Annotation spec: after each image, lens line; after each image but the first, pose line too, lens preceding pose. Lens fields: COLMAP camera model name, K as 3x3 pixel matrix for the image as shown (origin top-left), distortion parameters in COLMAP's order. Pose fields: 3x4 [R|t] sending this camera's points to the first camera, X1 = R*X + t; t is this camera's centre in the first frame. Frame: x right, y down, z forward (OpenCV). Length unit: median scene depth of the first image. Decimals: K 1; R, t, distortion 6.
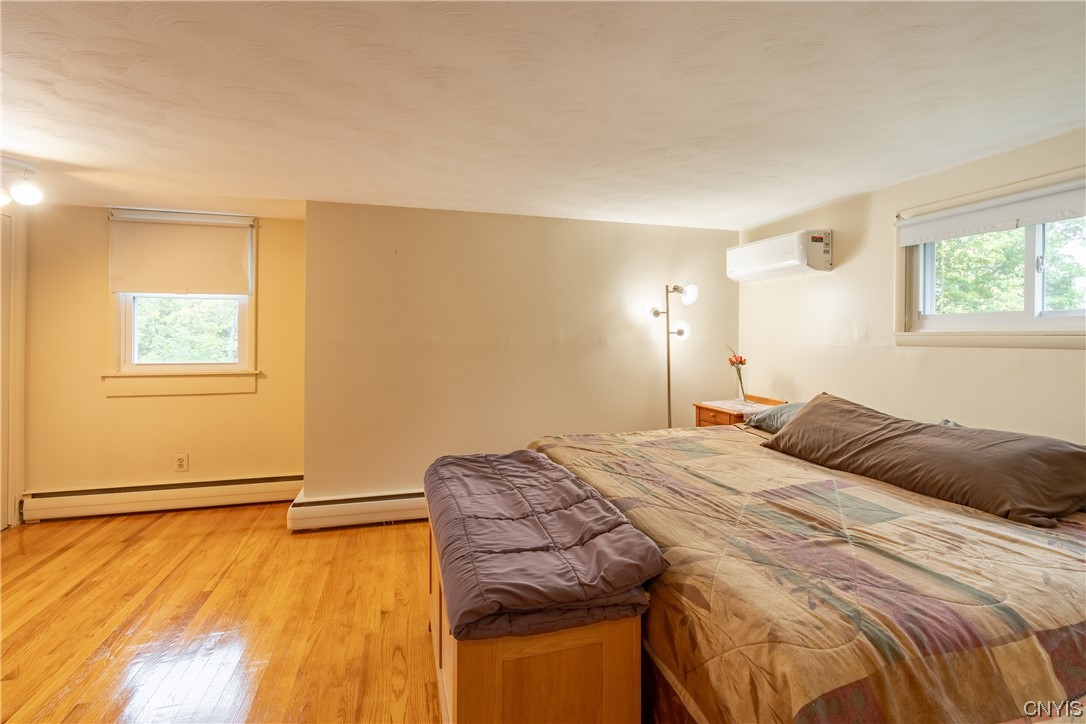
lens RADIAL K [[504.1, 0, 546.2], [0, 504.1, 333.0], [0, 0, 1]] dist [-0.007962, 0.002229]
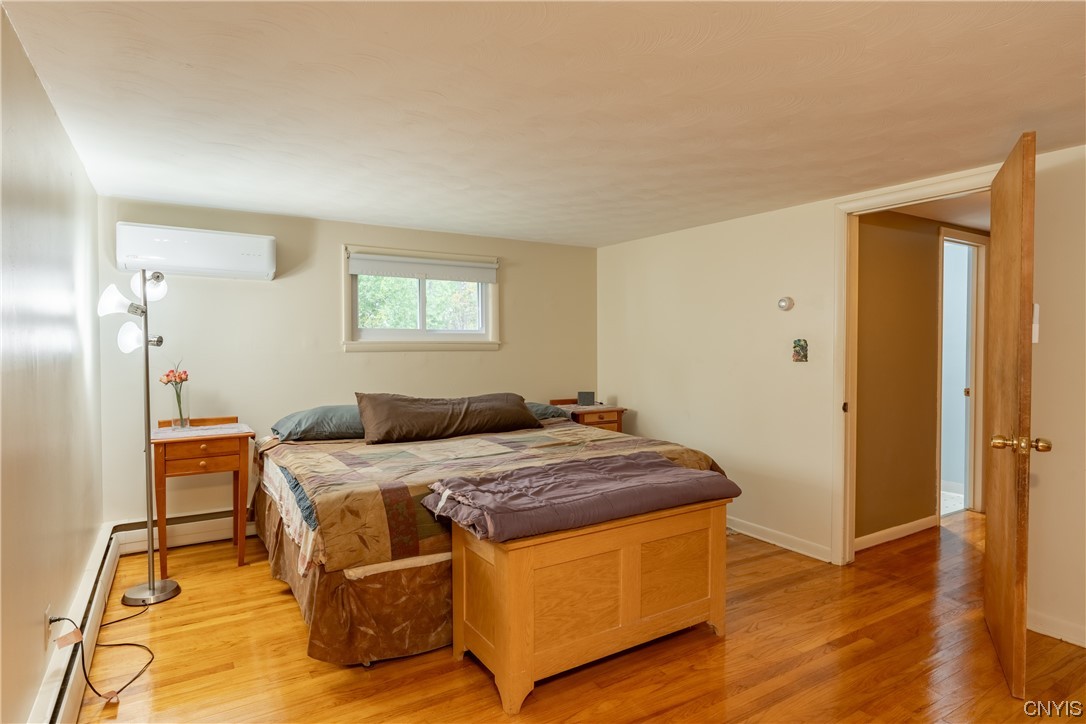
lens RADIAL K [[600.2, 0, 543.3], [0, 600.2, 360.0], [0, 0, 1]] dist [-0.000093, 0.000076]
pose [[-0.267838, -0.023481, 0.963178, -0.894437], [0.002009, 0.999687, 0.024930, 0.008173], [-0.963462, 0.008612, -0.267707, 0.945179]]
